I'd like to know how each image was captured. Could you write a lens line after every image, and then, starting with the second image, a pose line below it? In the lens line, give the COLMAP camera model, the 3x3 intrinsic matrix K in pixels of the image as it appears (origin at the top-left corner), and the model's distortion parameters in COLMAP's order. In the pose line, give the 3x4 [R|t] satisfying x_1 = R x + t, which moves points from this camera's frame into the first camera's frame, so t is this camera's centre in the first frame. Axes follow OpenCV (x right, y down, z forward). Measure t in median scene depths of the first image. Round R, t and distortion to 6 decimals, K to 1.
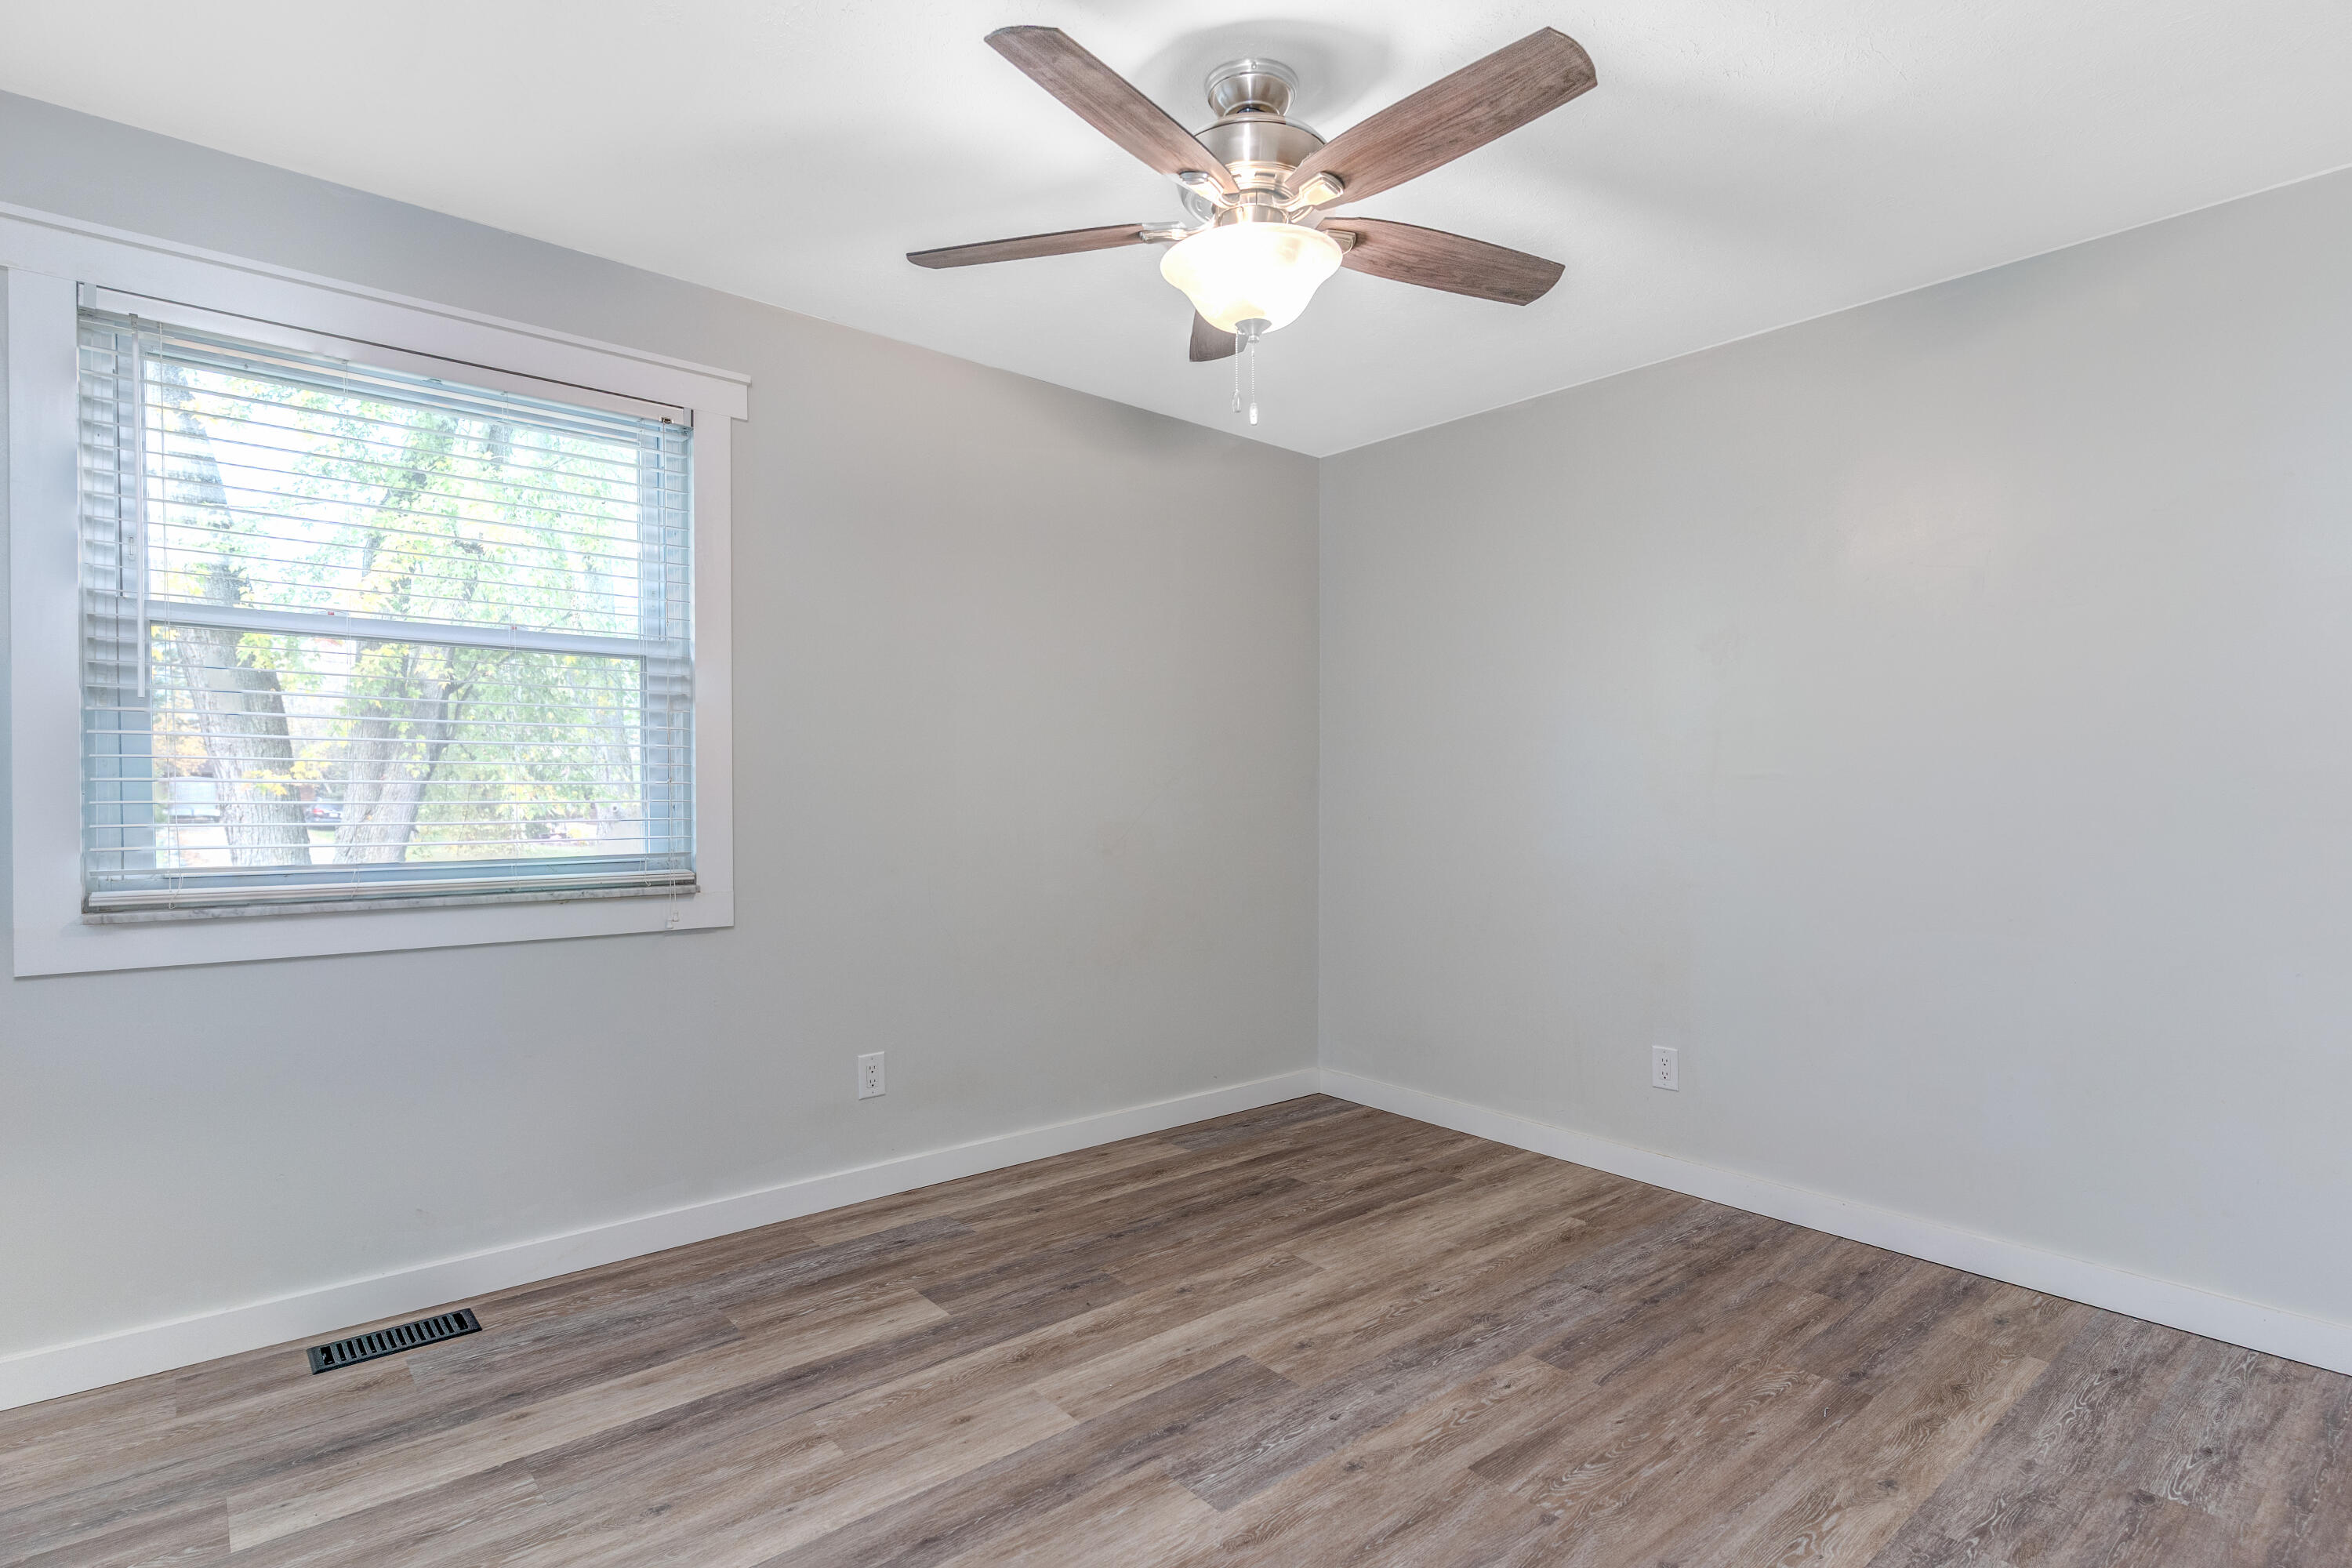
lens RADIAL K [[1129.2, 0, 1177.4], [0, 1129.2, 776.7], [0, 0, 1]] dist [0.003013, 0.000428]
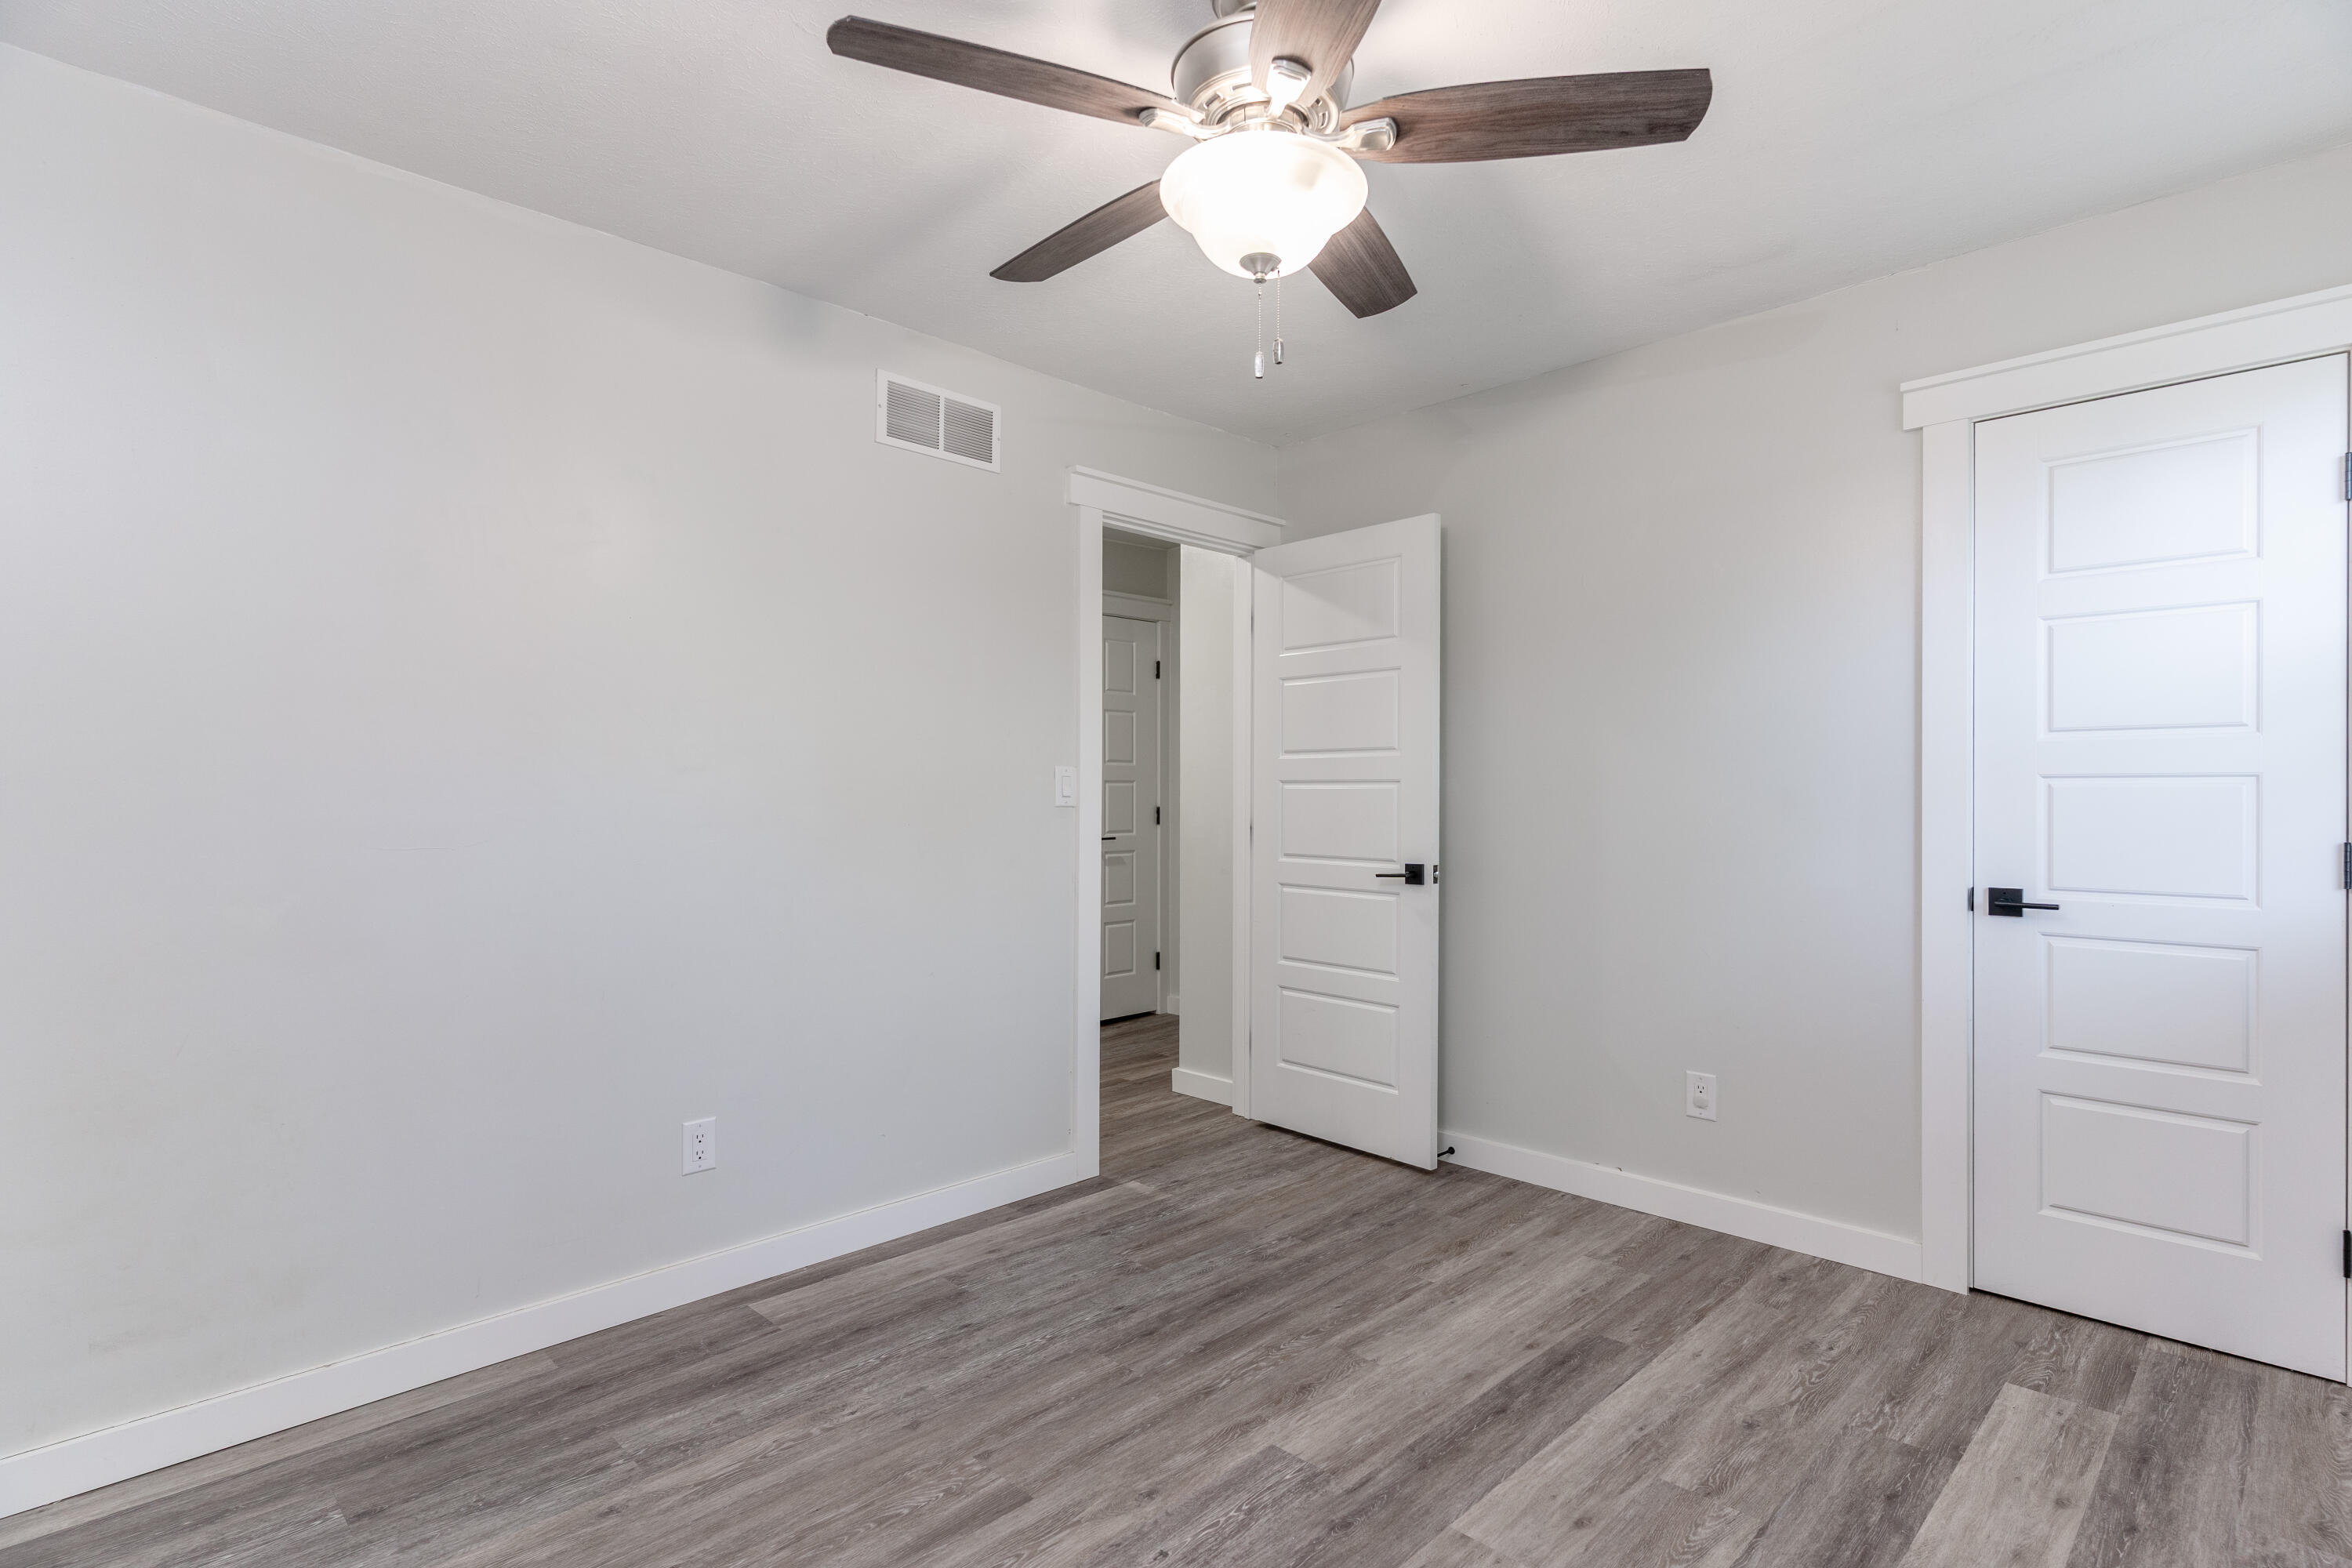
lens RADIAL K [[1129.2, 0, 1174.8], [0, 1129.2, 796.0], [0, 0, 1]] dist [0.003013, 0.000428]
pose [[-0.997017, 0.000107, -0.077178, 0.210981], [0.000610, 0.999979, -0.006485, 0.006838], [0.077176, -0.006513, -0.996996, 2.005153]]
